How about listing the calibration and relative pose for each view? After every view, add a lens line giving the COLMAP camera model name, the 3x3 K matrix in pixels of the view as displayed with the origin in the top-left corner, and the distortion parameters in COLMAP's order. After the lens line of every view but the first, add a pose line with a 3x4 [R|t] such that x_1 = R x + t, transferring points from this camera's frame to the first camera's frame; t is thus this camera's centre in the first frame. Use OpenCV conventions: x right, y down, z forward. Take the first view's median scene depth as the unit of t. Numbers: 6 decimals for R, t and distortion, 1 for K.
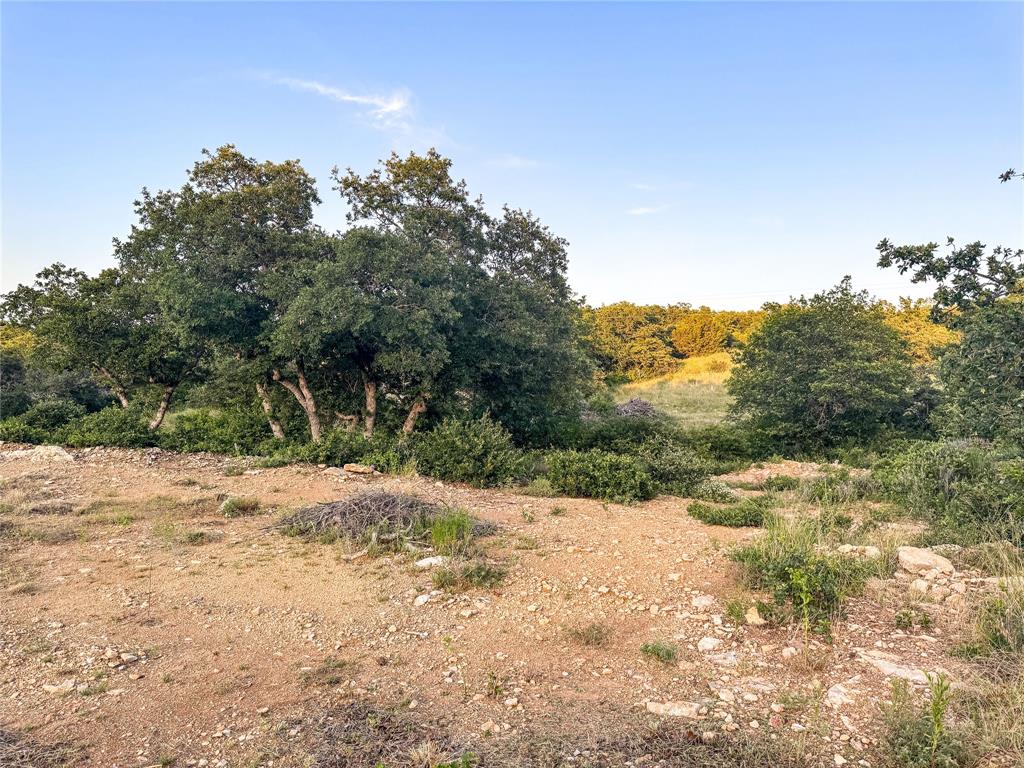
lens RADIAL K [[713.5, 0, 509.7], [0, 713.5, 378.6], [0, 0, 1]] dist [0.082262, -0.094061]
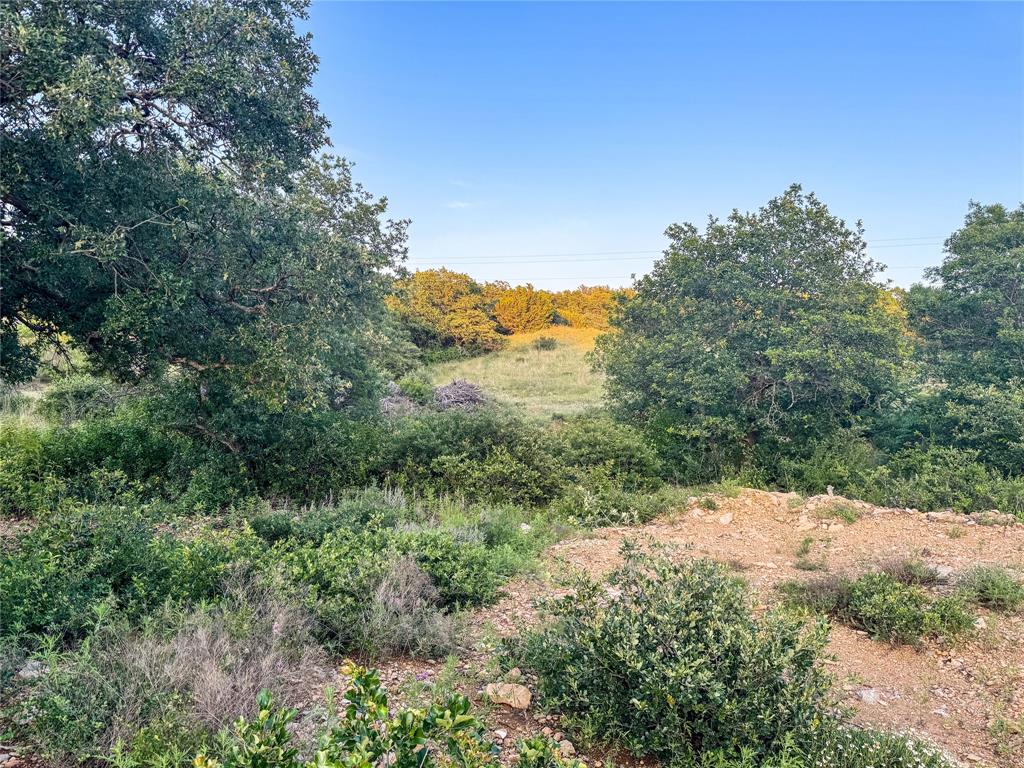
lens RADIAL K [[713.5, 0, 509.7], [0, 713.5, 378.6], [0, 0, 1]] dist [0.082262, -0.094061]
pose [[0.967278, -0.006018, 0.253647, 0.229945], [-0.000290, 0.999692, 0.024825, 0.053023], [-0.253718, -0.024086, 0.966978, 1.710268]]
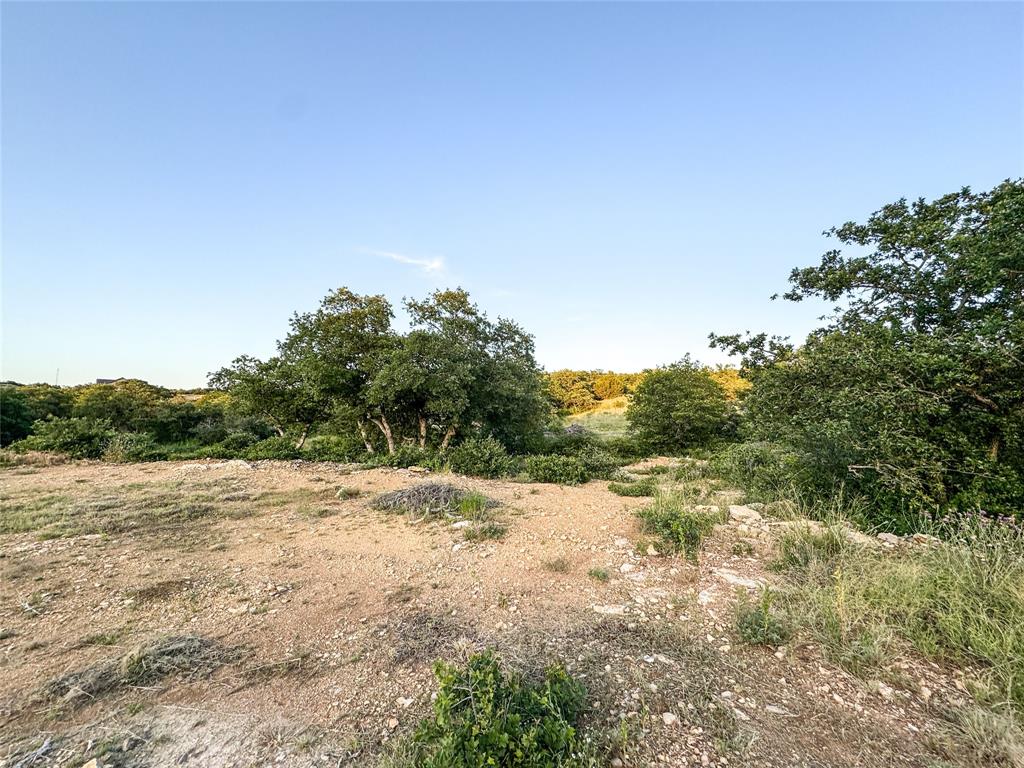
lens RADIAL K [[406.6, 0, 515.1], [0, 406.6, 385.6], [0, 0, 1]] dist [-0.000132, 0.000108]
pose [[0.999237, -0.021944, 0.032318, -0.004695], [0.024137, 0.997317, -0.069109, -0.001275], [-0.030715, 0.069836, 0.997086, 0.010363]]
